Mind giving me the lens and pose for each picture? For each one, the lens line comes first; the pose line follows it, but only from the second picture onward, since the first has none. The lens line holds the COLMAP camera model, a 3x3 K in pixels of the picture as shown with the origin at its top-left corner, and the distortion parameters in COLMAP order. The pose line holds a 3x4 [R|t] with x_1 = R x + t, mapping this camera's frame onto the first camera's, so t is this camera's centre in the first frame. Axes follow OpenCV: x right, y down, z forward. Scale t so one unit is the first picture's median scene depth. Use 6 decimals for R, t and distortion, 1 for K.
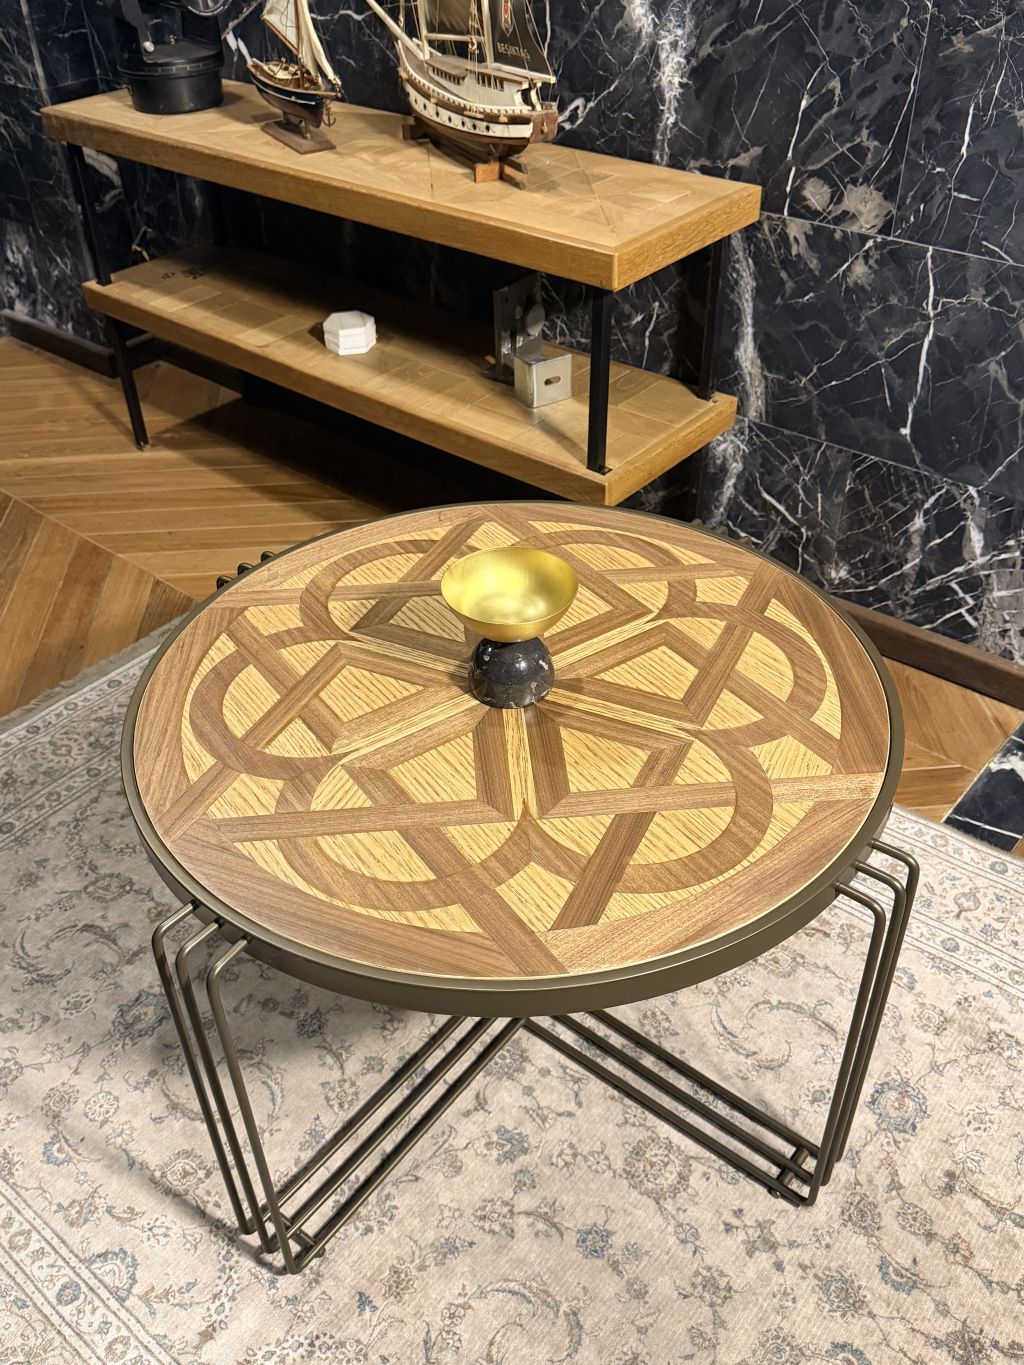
lens RADIAL K [[1186.3, 0, 508.5], [0, 1186.3, 678.6], [0, 0, 1]] dist [0.054329, -0.101715]
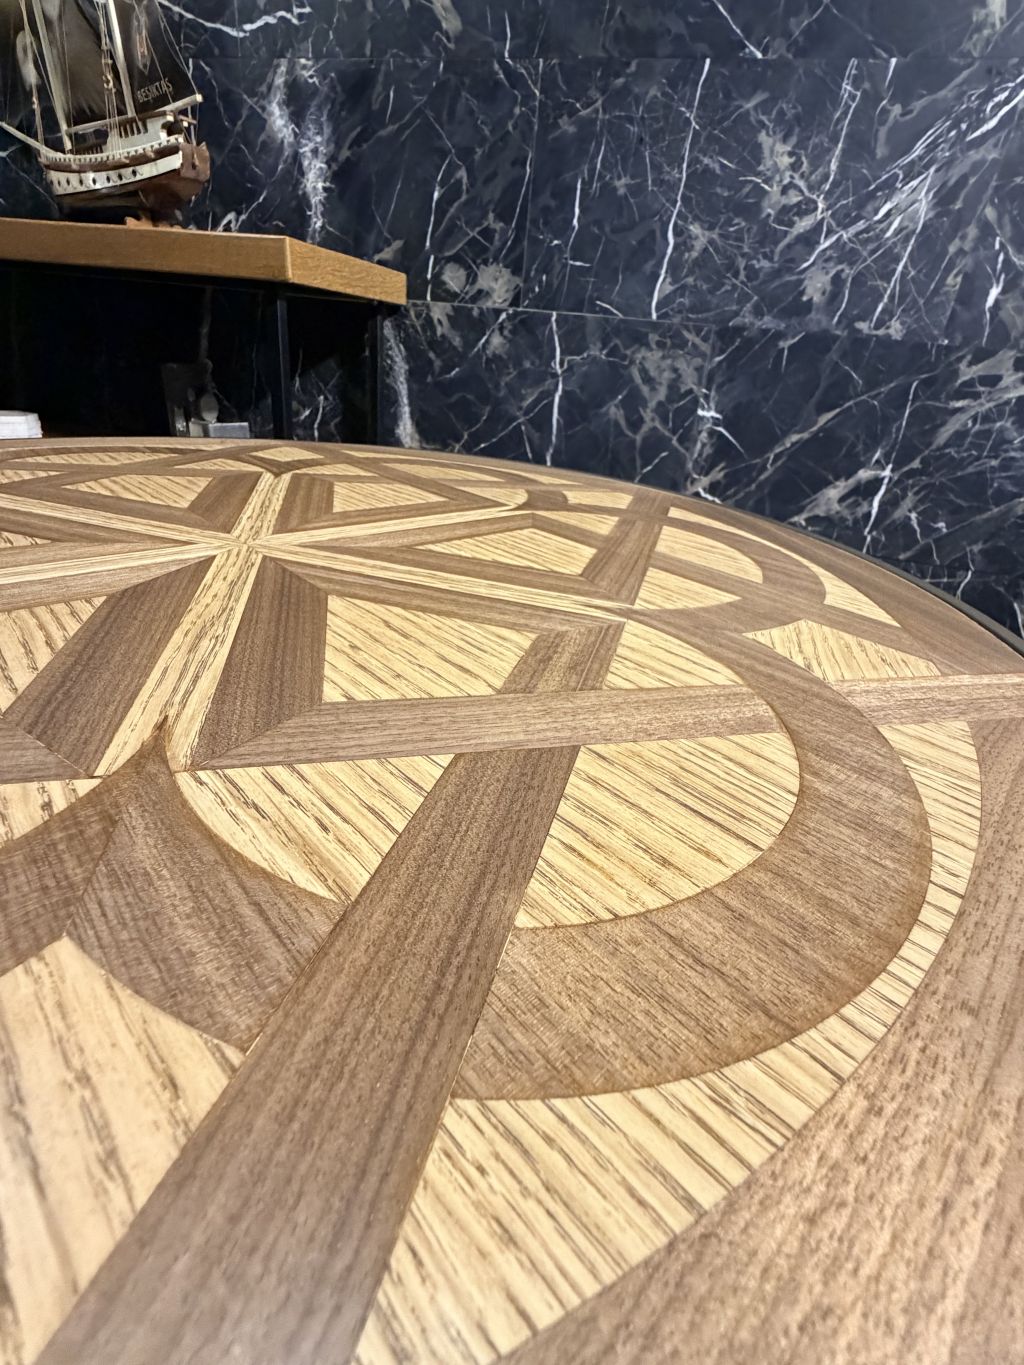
lens RADIAL K [[638.0, 0, 511.4], [0, 638.0, 664.5], [0, 0, 1]] dist [0.000507, -0.000683]
pose [[0.901495, -0.090096, 0.423308, 0.004137], [0.171740, 0.972257, -0.158811, 0.082513], [-0.397256, 0.215866, 0.891958, 0.488178]]
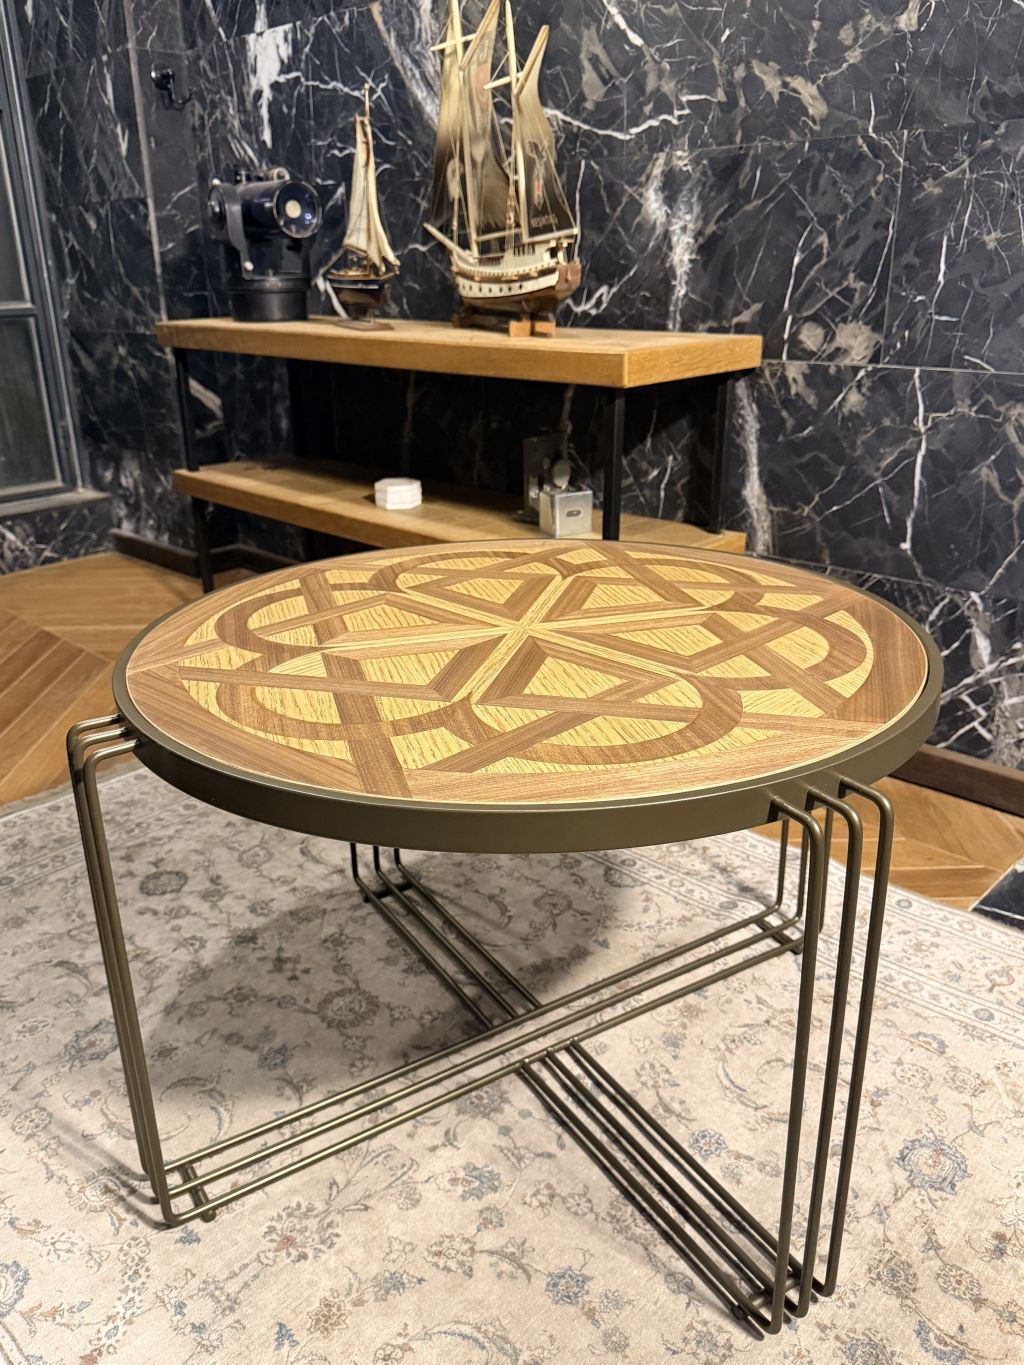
lens RADIAL K [[1080.4, 0, 508.3], [0, 1080.4, 679.4], [0, 0, 1]] dist [0.021848, -0.031641]
pose [[0.997787, 0.032907, -0.057771, 0.043610], [-0.048267, 0.956101, -0.289036, 0.207435], [0.045724, 0.291185, 0.955573, 0.110135]]
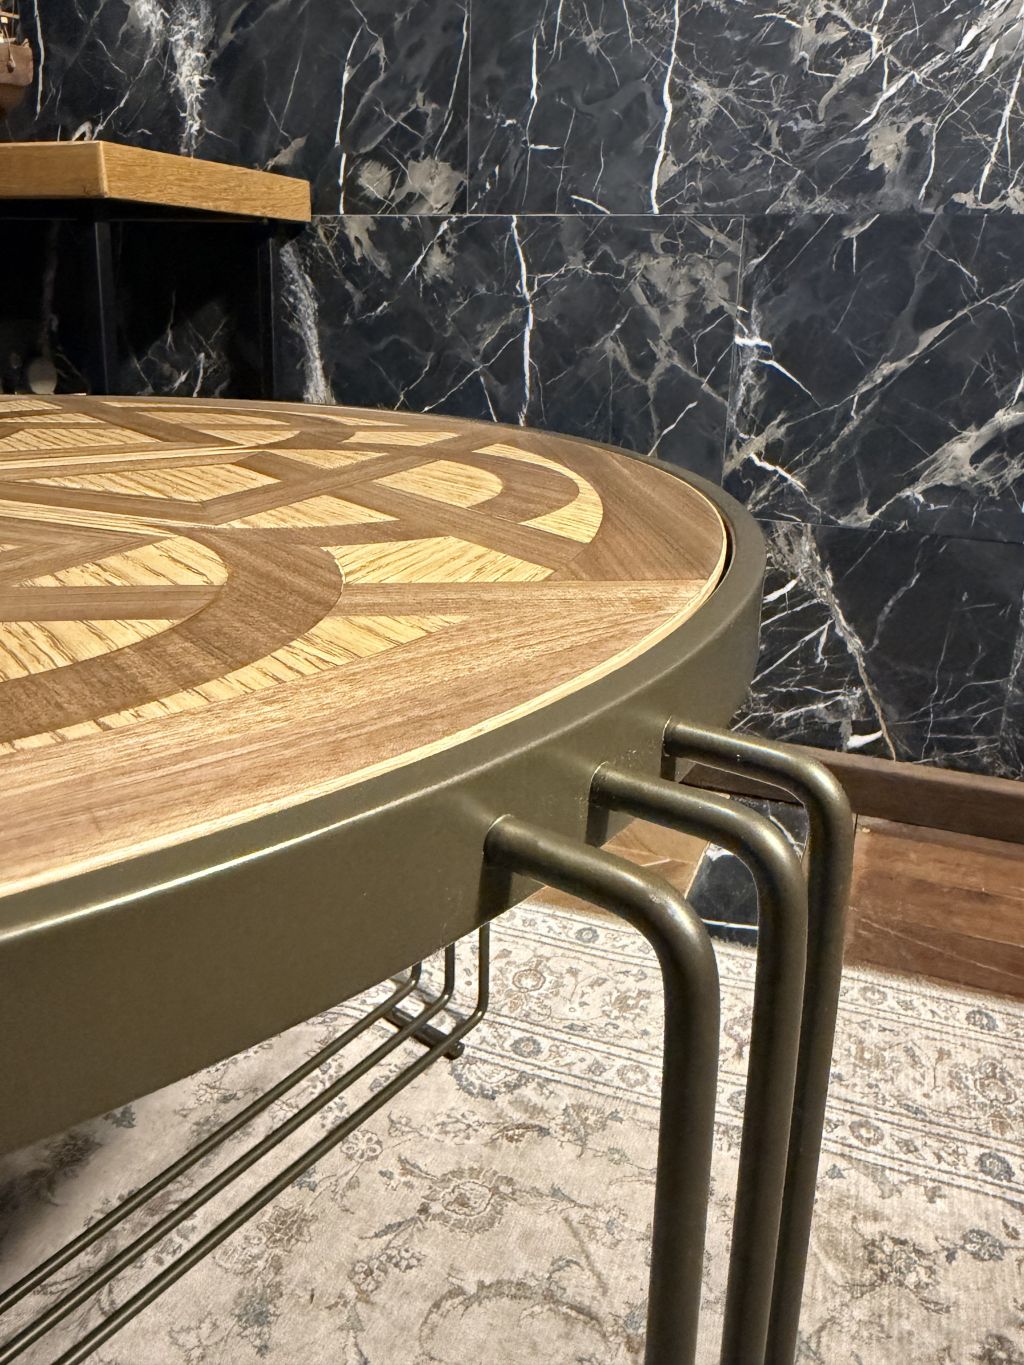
lens RADIAL K [[1062.9, 0, 509.7], [0, 1062.9, 597.9], [0, 0, 1]] dist [0.001785, 0.000763]
pose [[0.944158, -0.040687, 0.326970, 0.091022], [0.161321, 0.922353, -0.351056, 0.141436], [-0.287299, 0.384199, 0.877411, 0.428412]]
